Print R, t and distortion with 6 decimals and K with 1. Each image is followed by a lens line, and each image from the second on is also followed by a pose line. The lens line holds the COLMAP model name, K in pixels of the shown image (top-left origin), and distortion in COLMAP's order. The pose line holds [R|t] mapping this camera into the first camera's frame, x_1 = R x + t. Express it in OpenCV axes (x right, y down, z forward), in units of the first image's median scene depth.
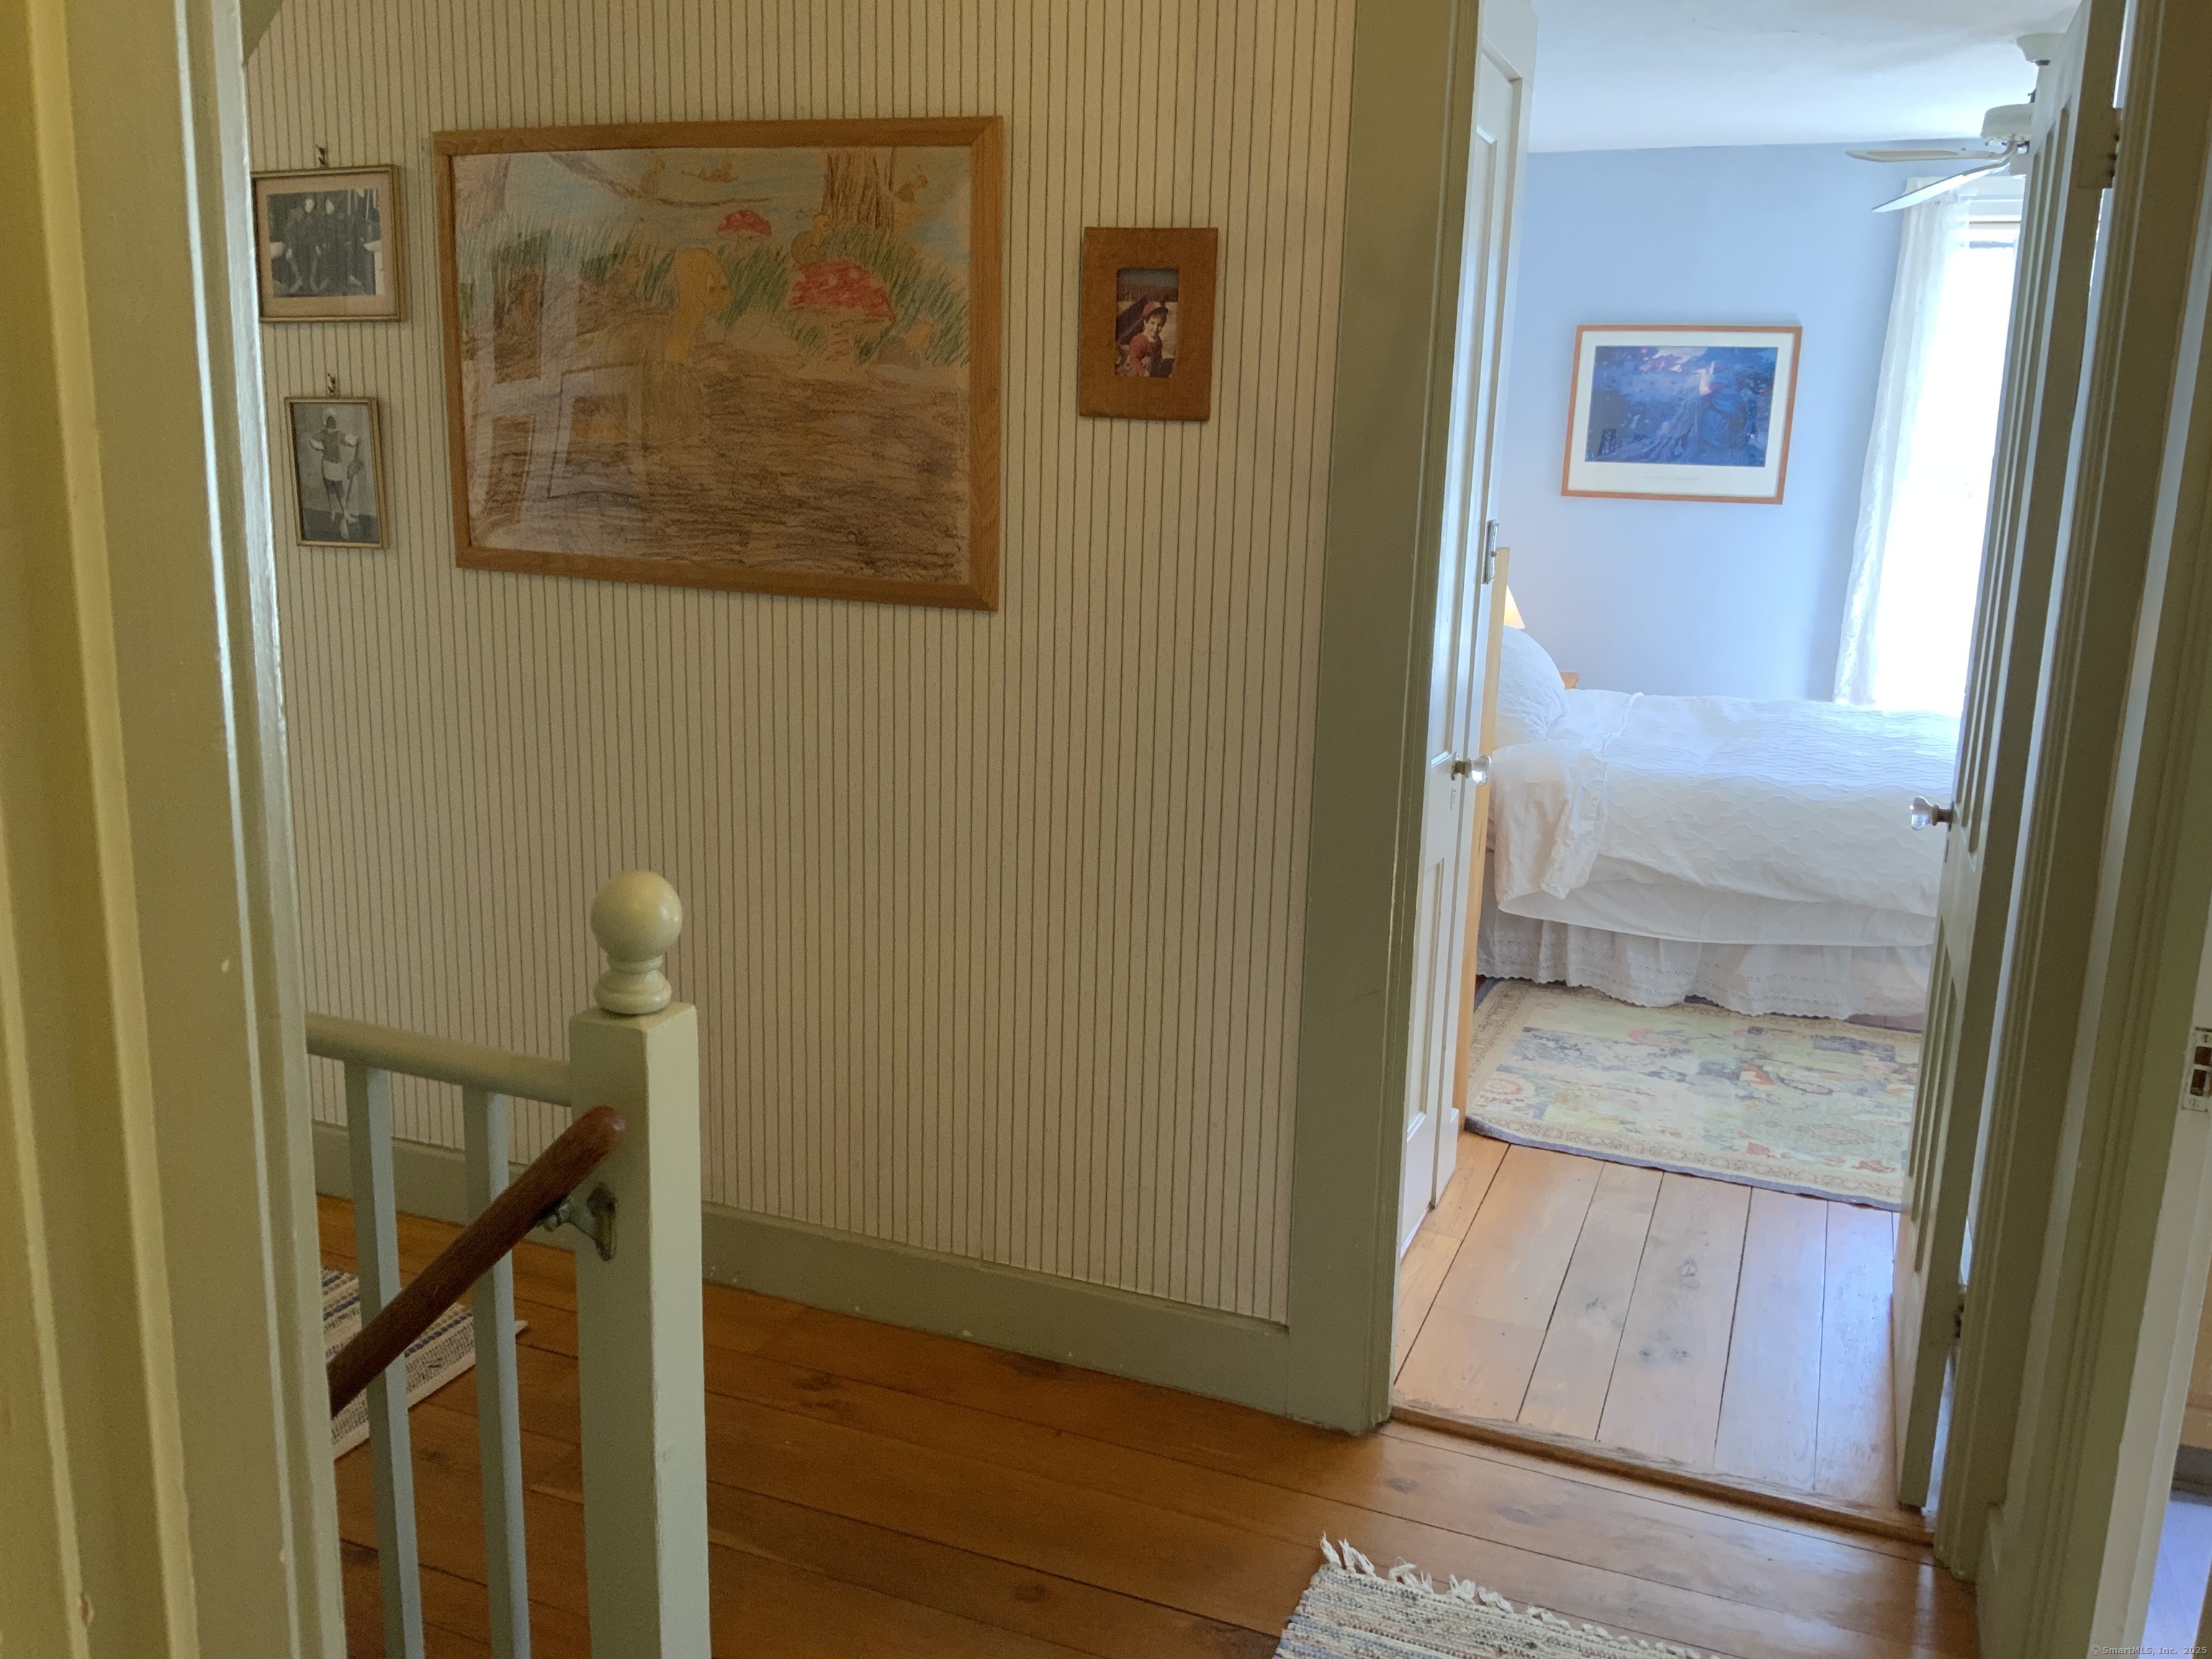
lens RADIAL K [[1823.9, 0, 1090.4], [0, 1823.9, 819.8], [0, 0, 1]] dist [0.093639, -0.168173]
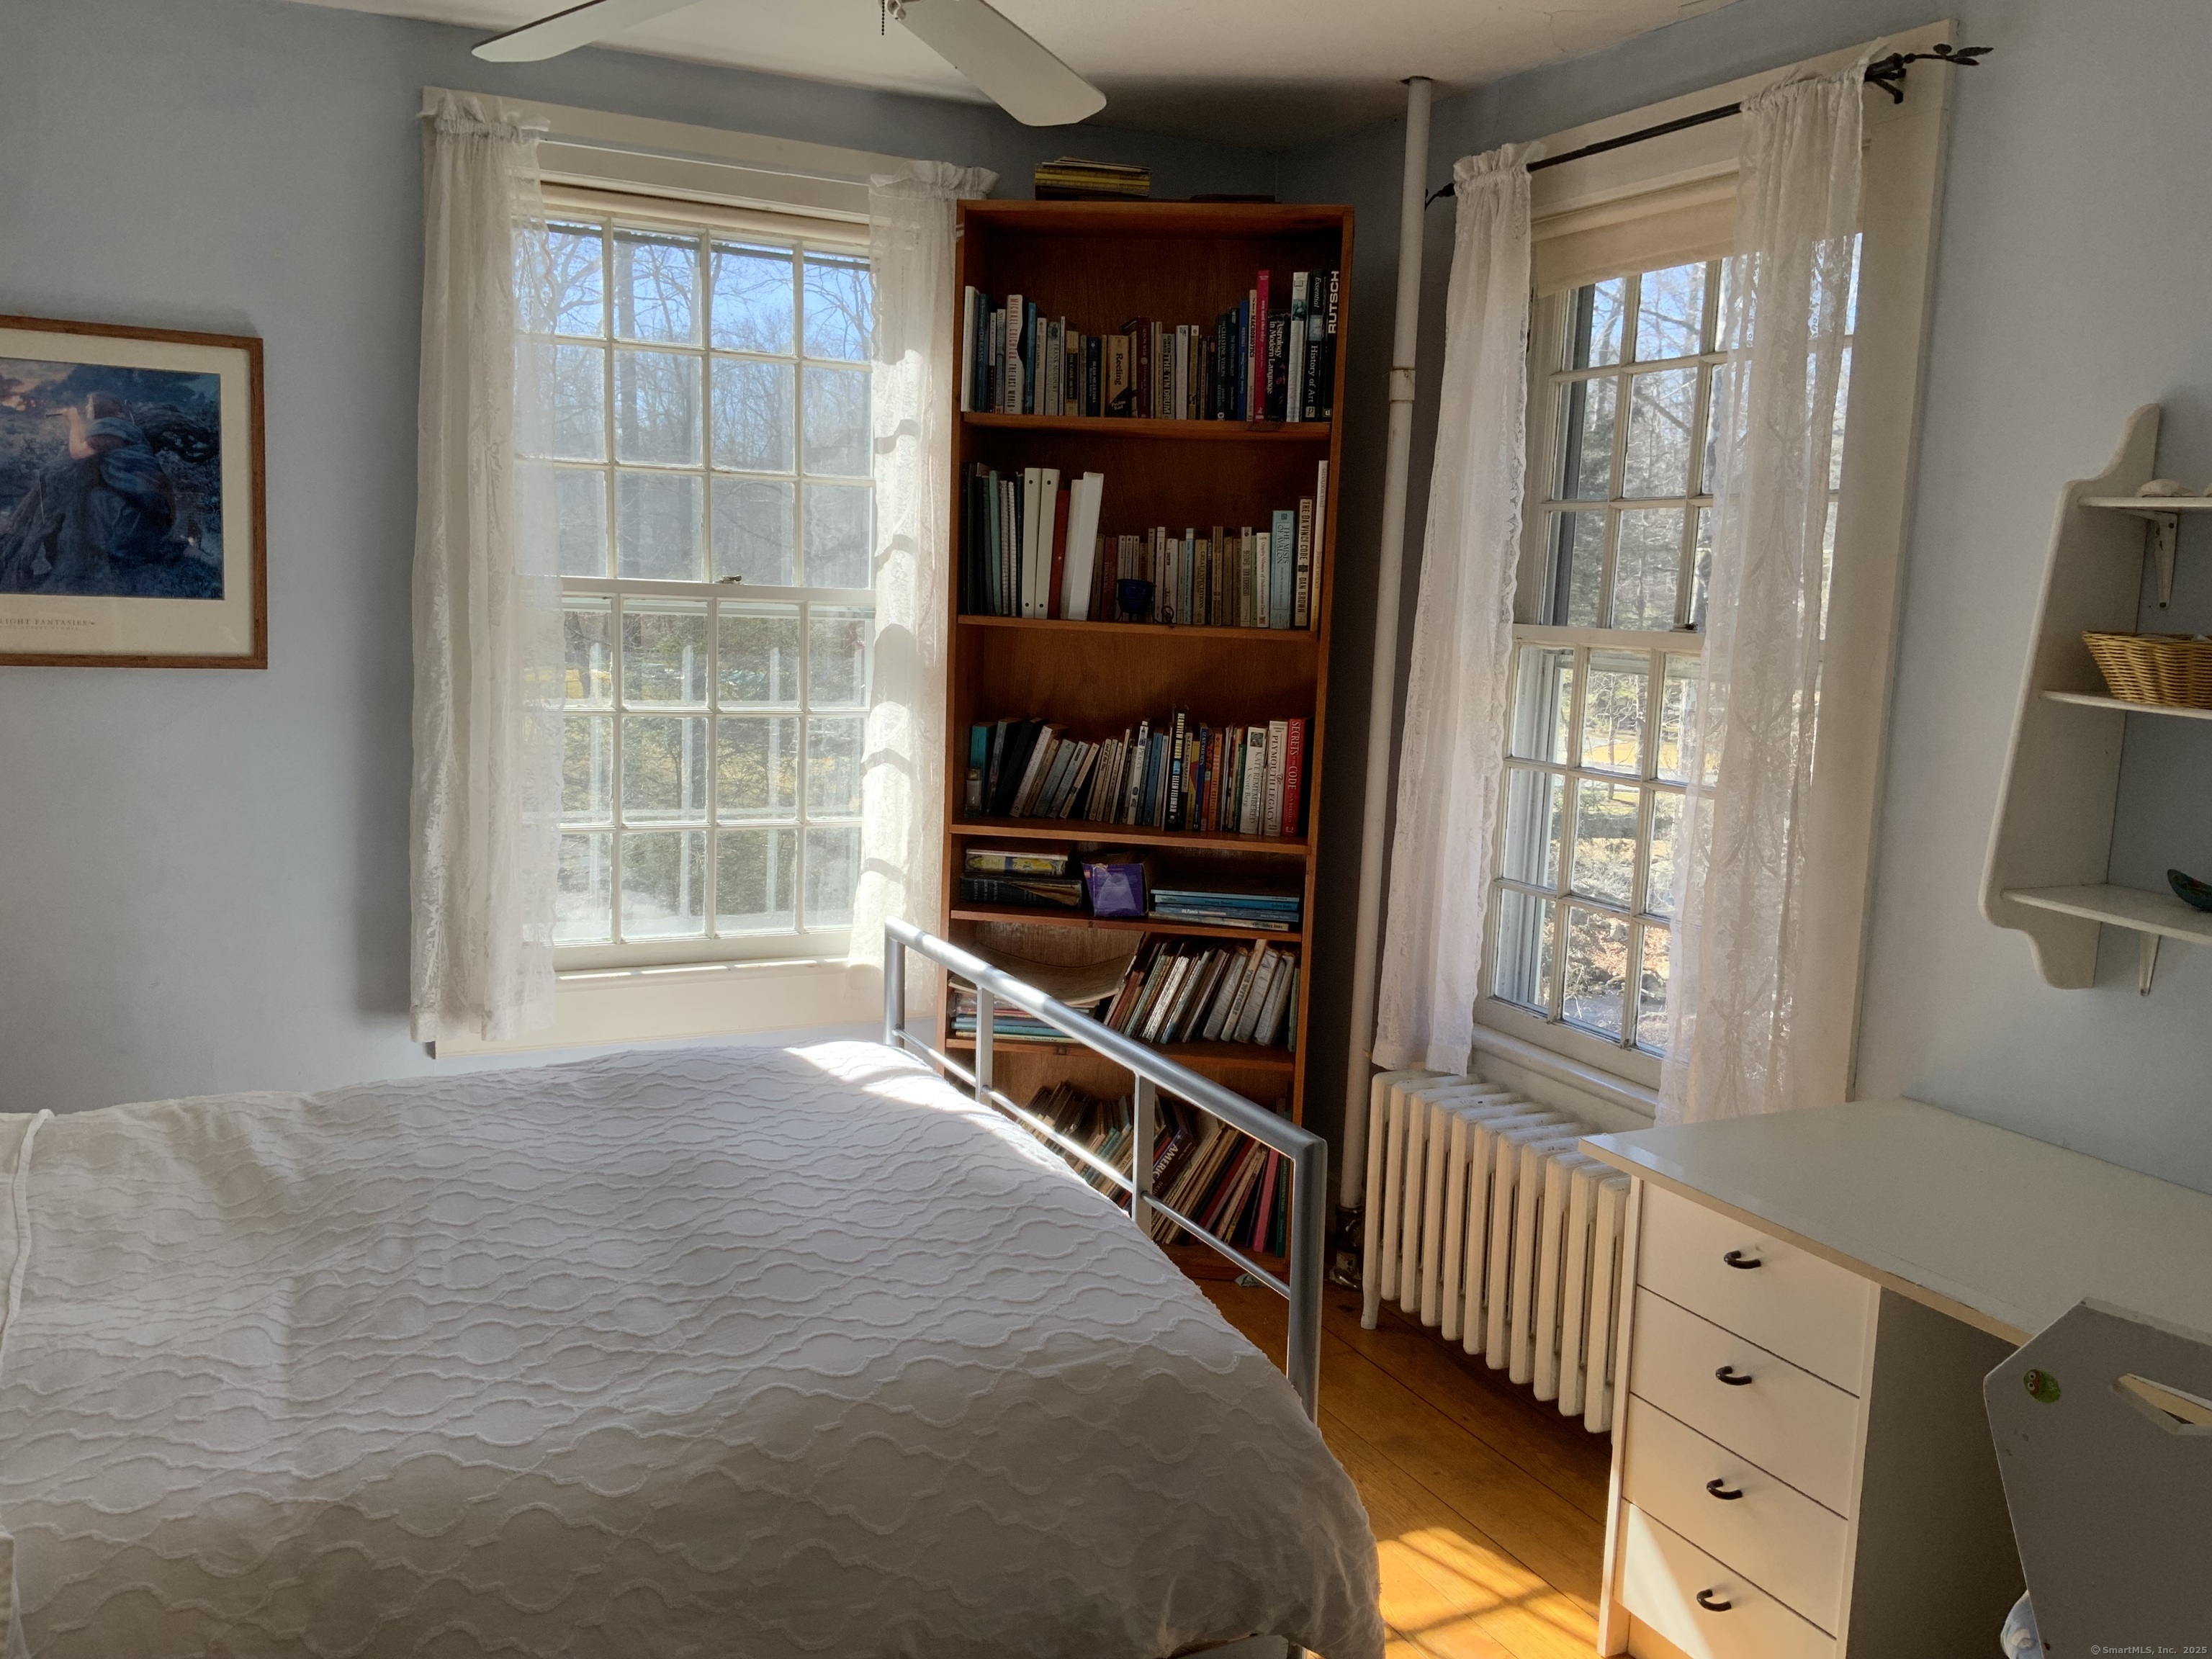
lens RADIAL K [[1823.9, 0, 1093.6], [0, 1823.9, 822.1], [0, 0, 1]] dist [0.093639, -0.168173]
pose [[0.666105, -0.101043, 0.738982, 0.178165], [0.136789, 0.990526, 0.012138, -0.132837], [-0.733207, 0.093000, 0.673616, 0.617313]]
